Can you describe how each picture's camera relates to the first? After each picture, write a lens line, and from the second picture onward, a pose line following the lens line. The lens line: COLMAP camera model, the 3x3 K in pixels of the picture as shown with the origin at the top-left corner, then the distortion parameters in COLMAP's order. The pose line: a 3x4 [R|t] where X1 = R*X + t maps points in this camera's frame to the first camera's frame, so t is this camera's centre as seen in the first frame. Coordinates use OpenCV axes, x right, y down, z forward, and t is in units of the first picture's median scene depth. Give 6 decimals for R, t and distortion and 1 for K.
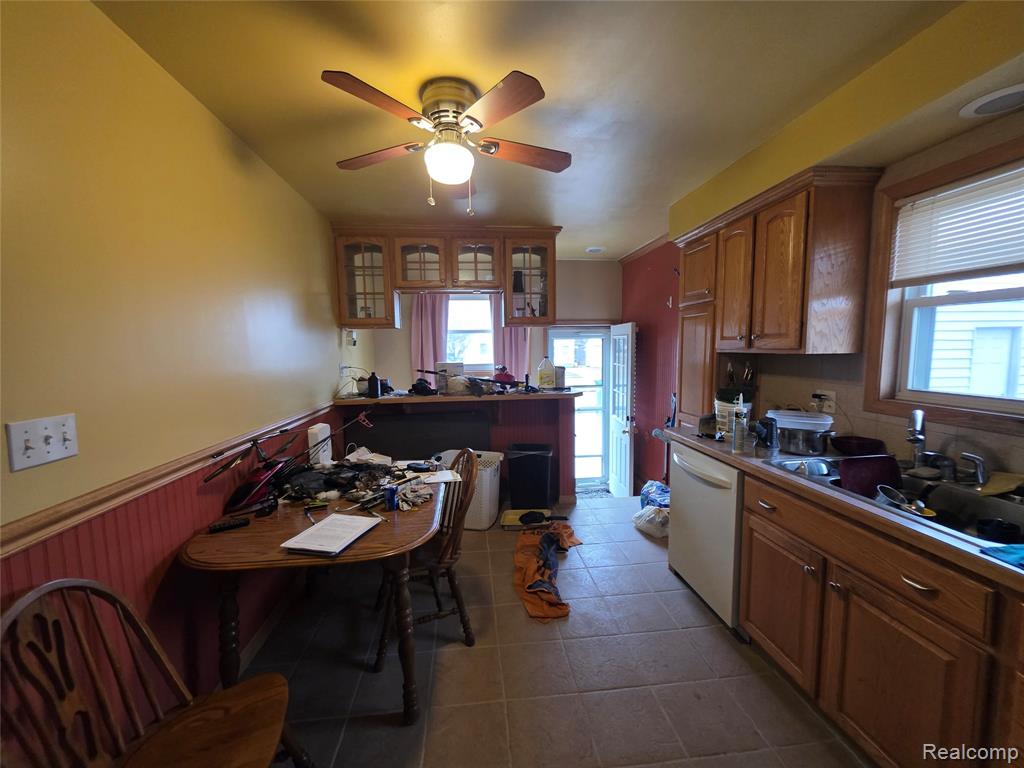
lens RADIAL K [[408.0, 0, 512.5], [0, 408.0, 386.3], [0, 0, 1]] dist [-0.000349, -0.000020]
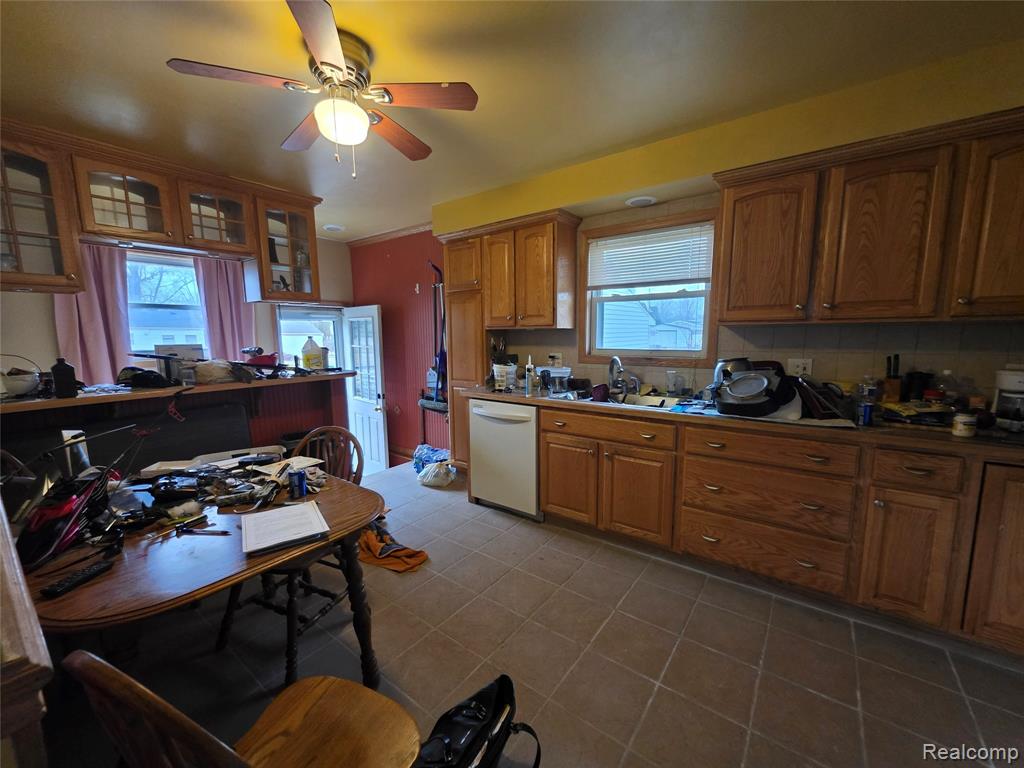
lens RADIAL K [[409.4, 0, 511.2], [0, 409.4, 389.3], [0, 0, 1]] dist [0.000685, 0.000186]
pose [[0.682450, -0.093649, 0.724908, -0.514534], [0.072437, 0.995541, 0.060418, 0.042305], [-0.727334, 0.011278, 0.686191, 0.044265]]
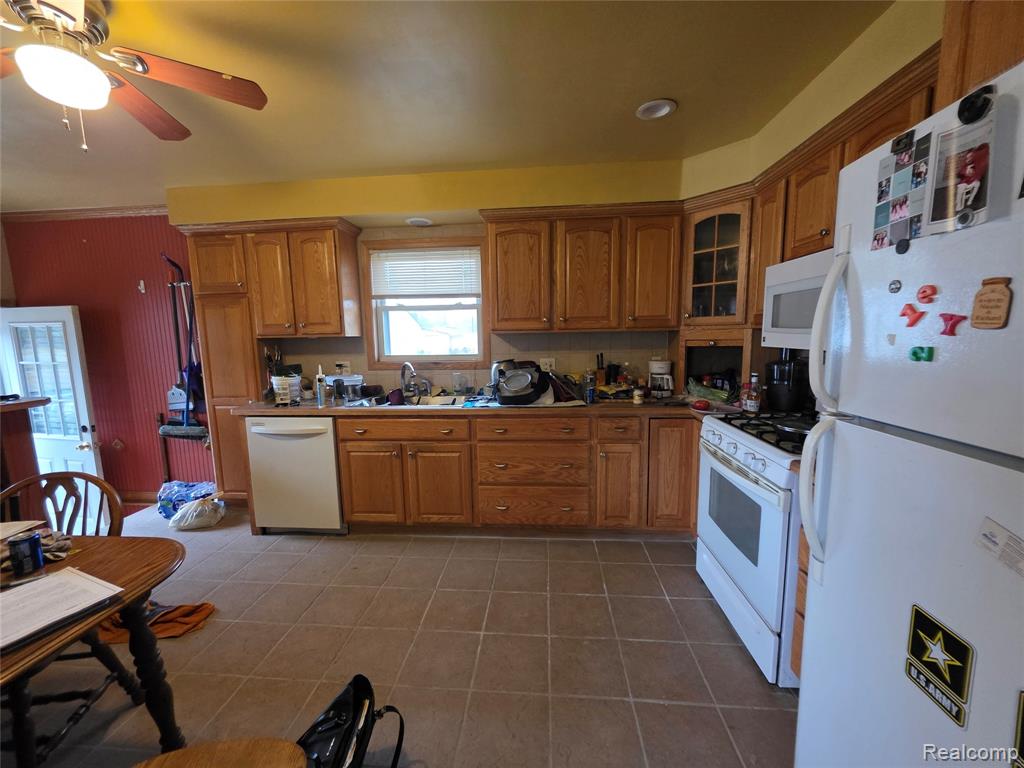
lens RADIAL K [[406.9, 0, 509.5], [0, 406.9, 388.6], [0, 0, 1]] dist [0.000327, 0.000128]
pose [[0.191250, -0.119898, 0.974191, -0.636997], [0.111717, 0.988721, 0.099754, 0.029738], [-0.975163, 0.089755, 0.202488, 0.082480]]
